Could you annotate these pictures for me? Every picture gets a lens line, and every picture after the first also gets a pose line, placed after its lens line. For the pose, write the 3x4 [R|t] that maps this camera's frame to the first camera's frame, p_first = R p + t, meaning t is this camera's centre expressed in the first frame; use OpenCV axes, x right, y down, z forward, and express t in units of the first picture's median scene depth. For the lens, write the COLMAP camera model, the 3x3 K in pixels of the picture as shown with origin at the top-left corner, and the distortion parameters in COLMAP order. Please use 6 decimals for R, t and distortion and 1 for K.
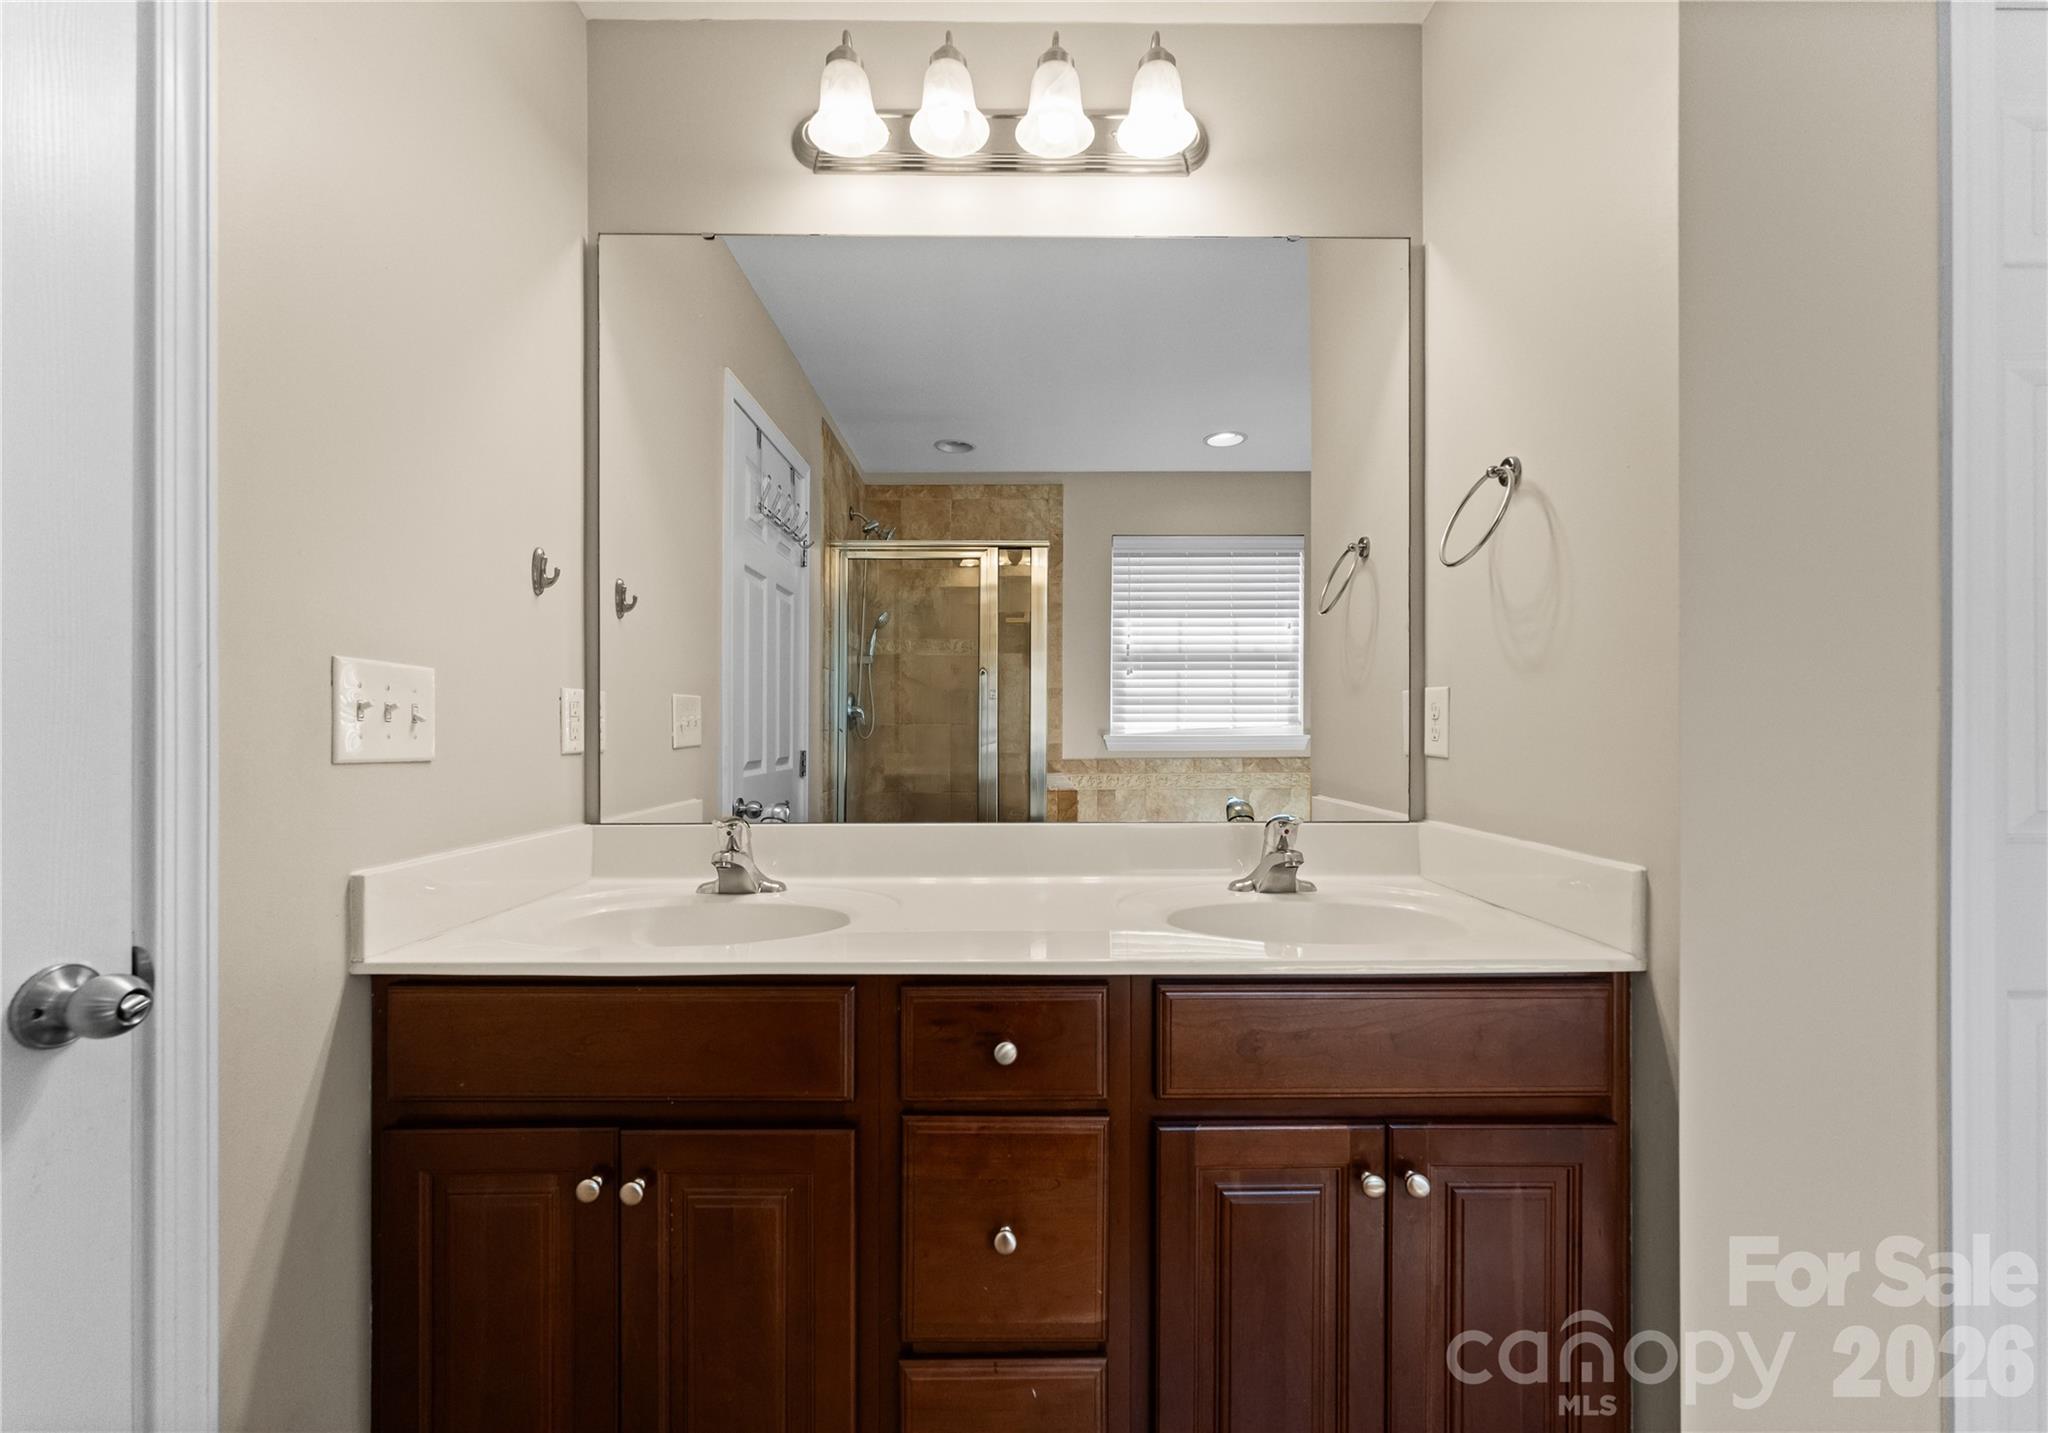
lens RADIAL K [[858.3, 0, 1014.8], [0, 858.3, 725.2], [0, 0, 1]] dist [0.003974, 0.000098]
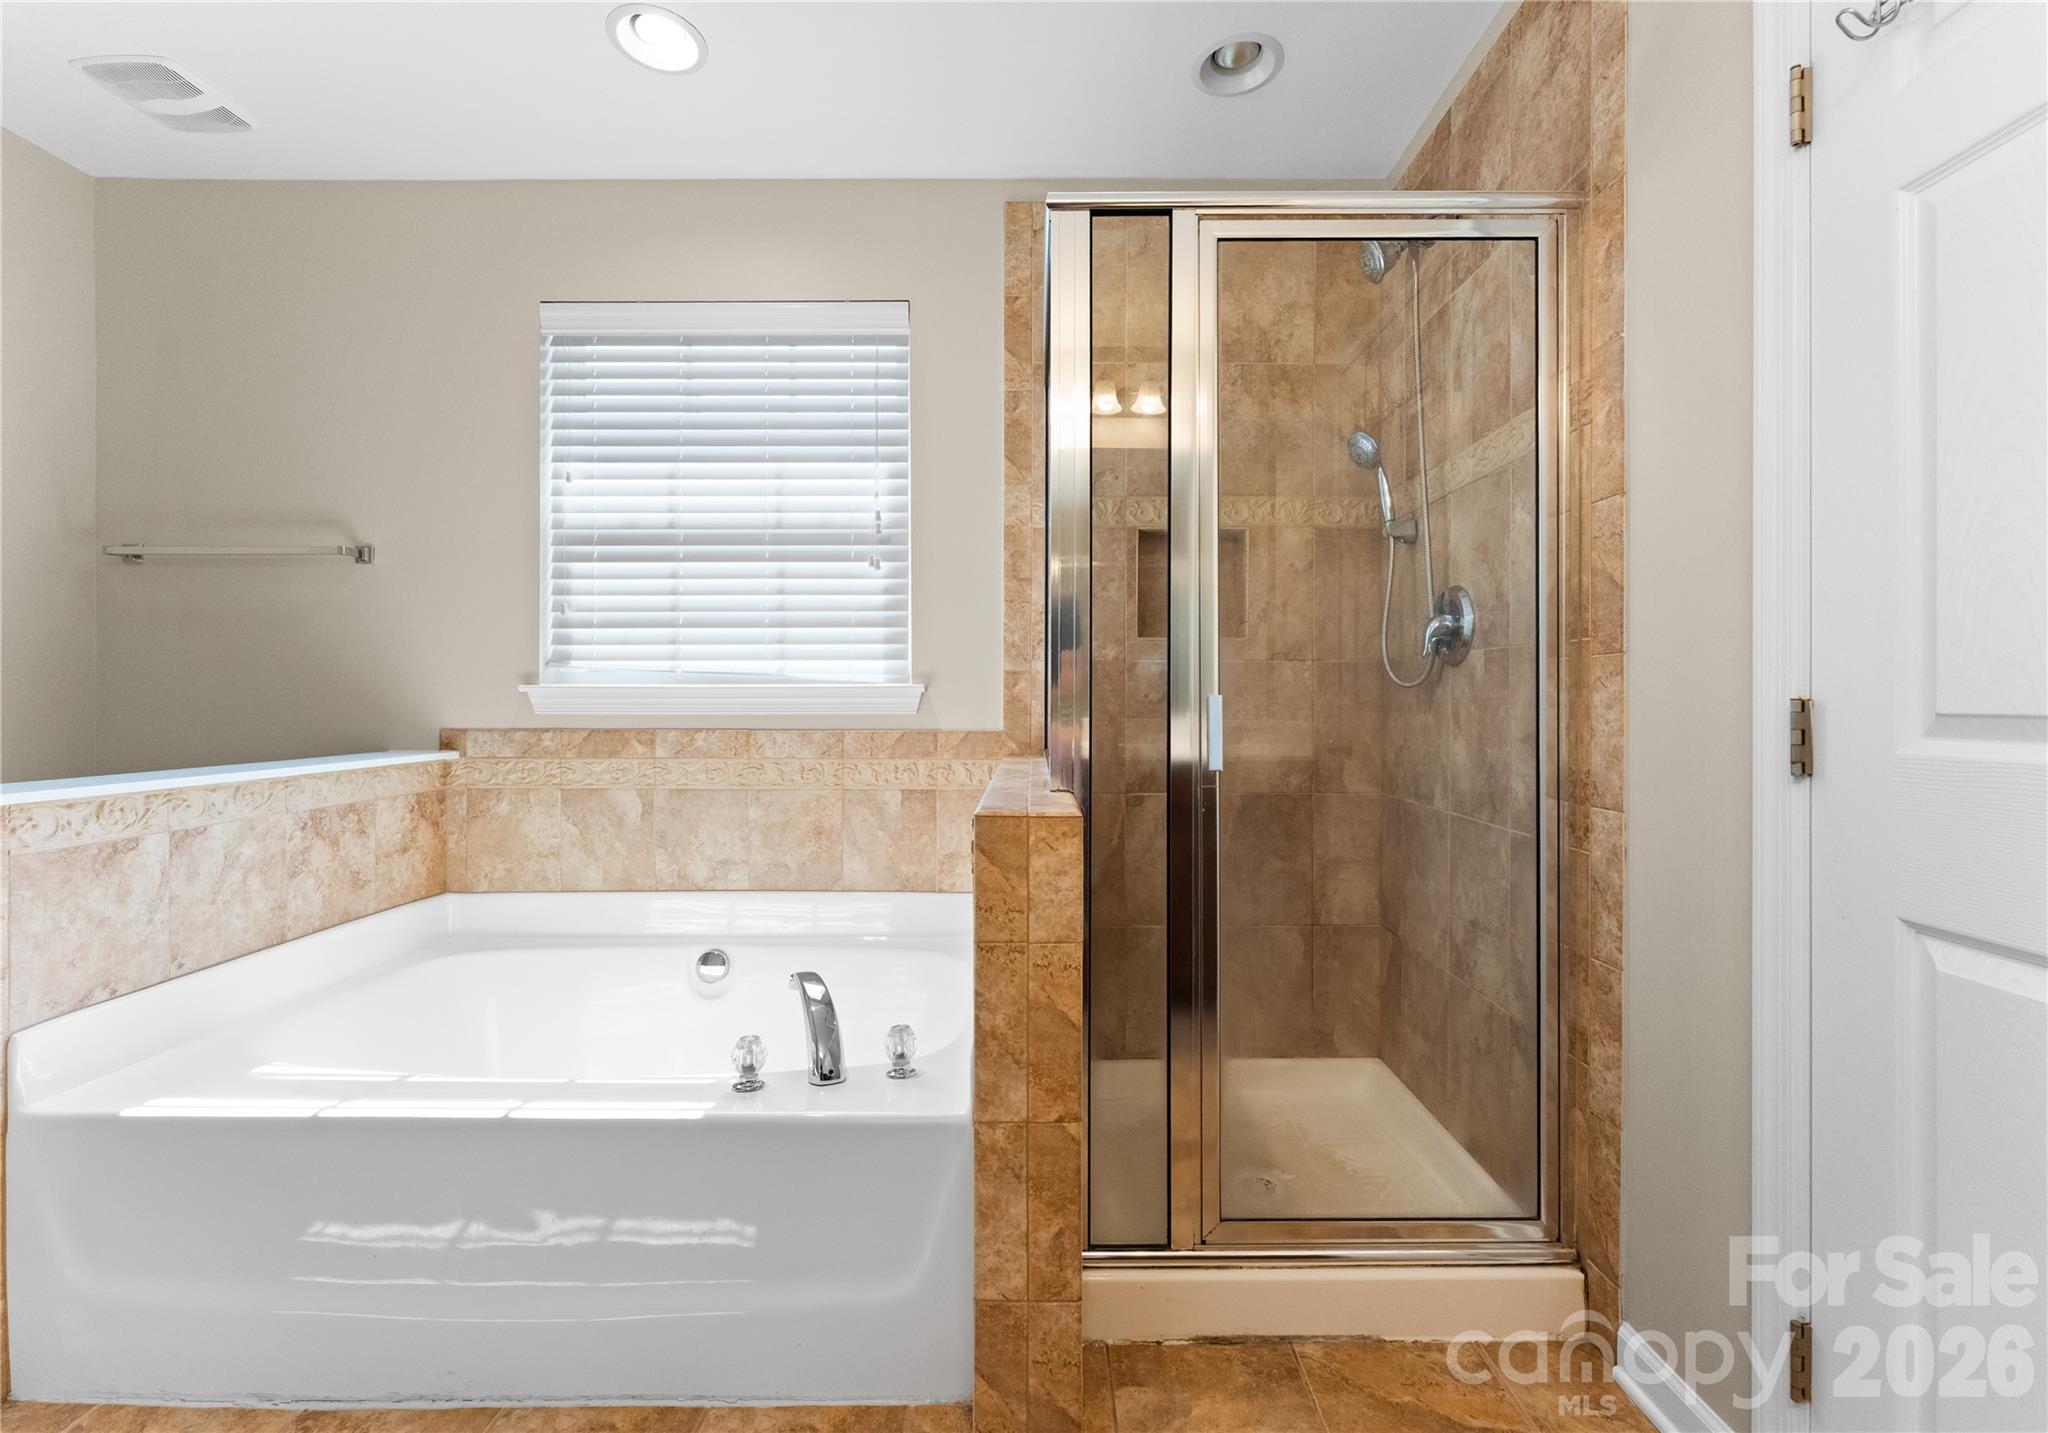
lens RADIAL K [[858.3, 0, 1024.5], [0, 858.3, 704.0], [0, 0, 1]] dist [0.003974, 0.000098]
pose [[0.999885, -0.003462, 0.014734, 0.402018], [0.003281, 0.999919, 0.012313, 0.017157], [-0.014776, -0.012263, 0.999816, 0.472495]]
